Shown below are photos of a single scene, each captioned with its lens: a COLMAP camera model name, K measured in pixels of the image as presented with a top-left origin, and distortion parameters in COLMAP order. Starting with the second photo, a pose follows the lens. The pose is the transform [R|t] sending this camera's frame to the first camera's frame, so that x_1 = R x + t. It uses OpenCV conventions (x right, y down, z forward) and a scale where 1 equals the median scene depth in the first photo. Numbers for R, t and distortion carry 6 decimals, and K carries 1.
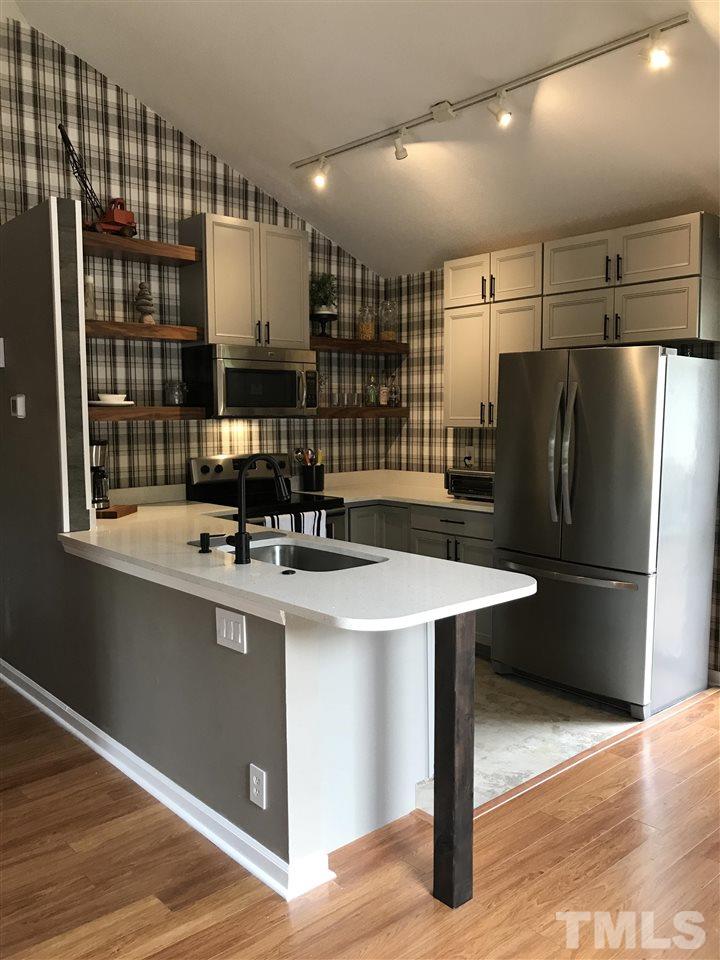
lens RADIAL K [[786.3, 0, 358.8], [0, 786.3, 483.3], [0, 0, 1]] dist [0.058352, -0.056601]
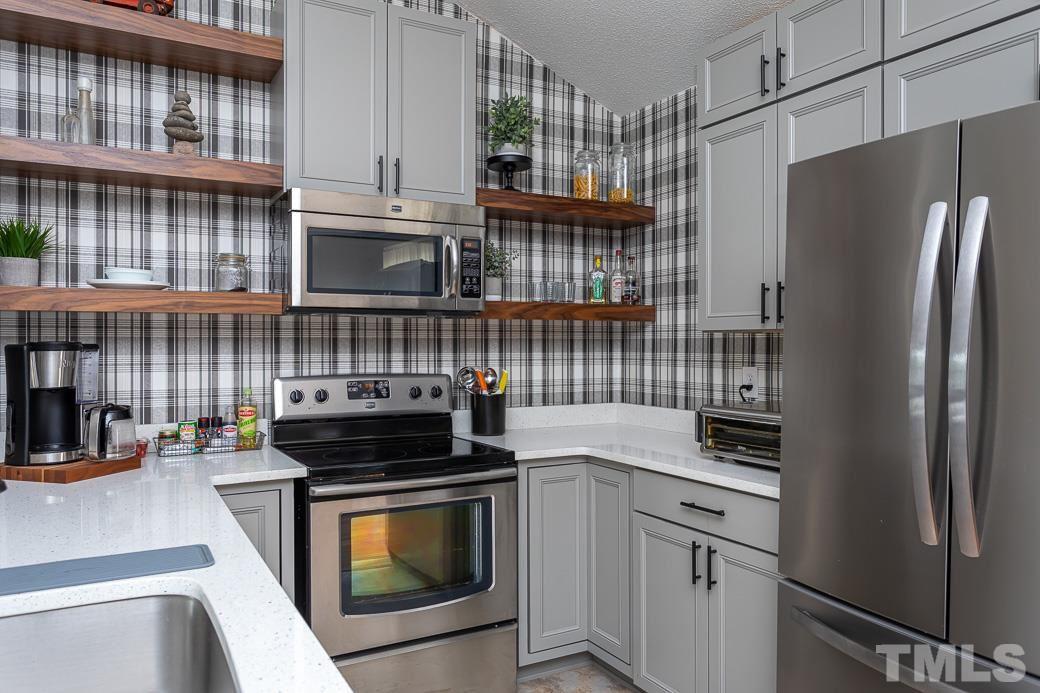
lens RADIAL K [[735.4, 0, 517.3], [0, 735.4, 341.8], [0, 0, 1]] dist [0.003242, 0.003114]
pose [[0.975397, 0.004841, -0.220403, 0.109364], [-0.025521, 0.995517, -0.091079, -0.013346], [0.218973, 0.094463, 0.971147, 0.506802]]
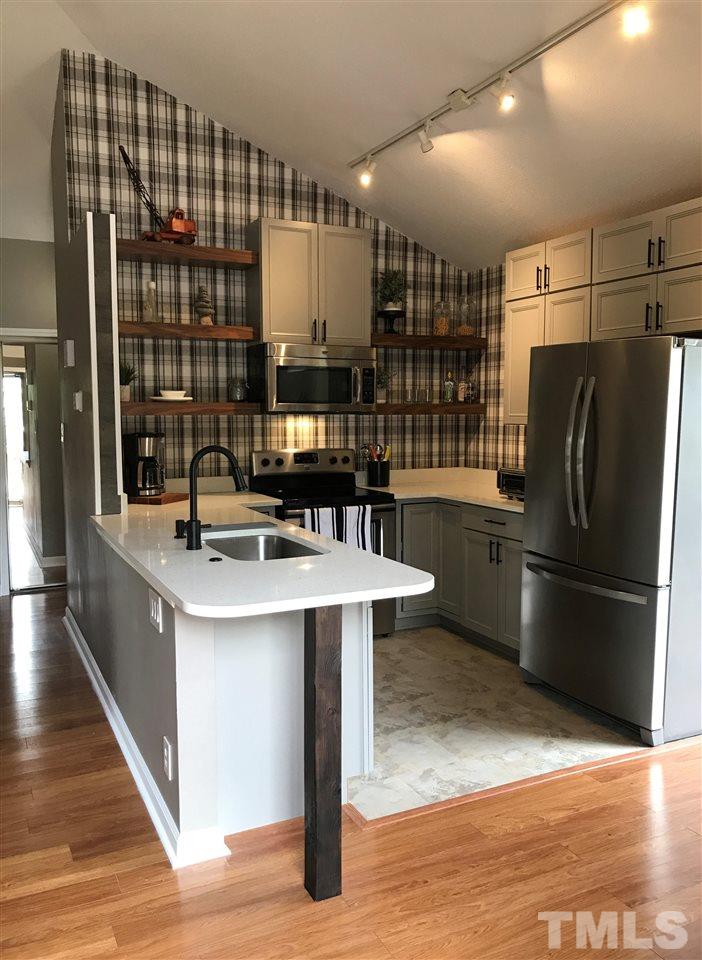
lens RADIAL K [[786.0, 0, 359.8], [0, 786.0, 483.5], [0, 0, 1]] dist [0.033699, -0.011371]
pose [[0.964435, 0.030454, -0.262560, 0.217159], [-0.029697, 0.999535, 0.006850, -0.000372], [0.262646, 0.001191, 0.964891, 0.025737]]
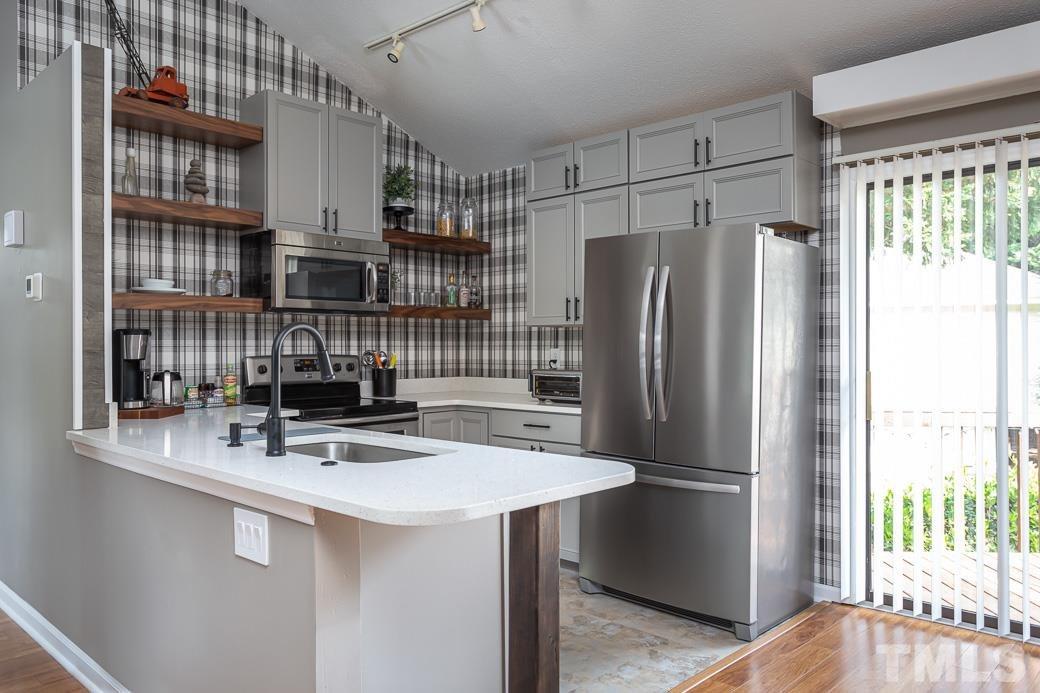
lens RADIAL K [[761.5, 0, 510.5], [0, 761.5, 348.8], [0, 0, 1]] dist [0.003087, 0.022233]
pose [[0.996744, 0.004166, 0.080521, 0.017760], [0.002952, 0.996109, -0.088081, 0.039070], [-0.080574, 0.088031, 0.992854, 0.120901]]
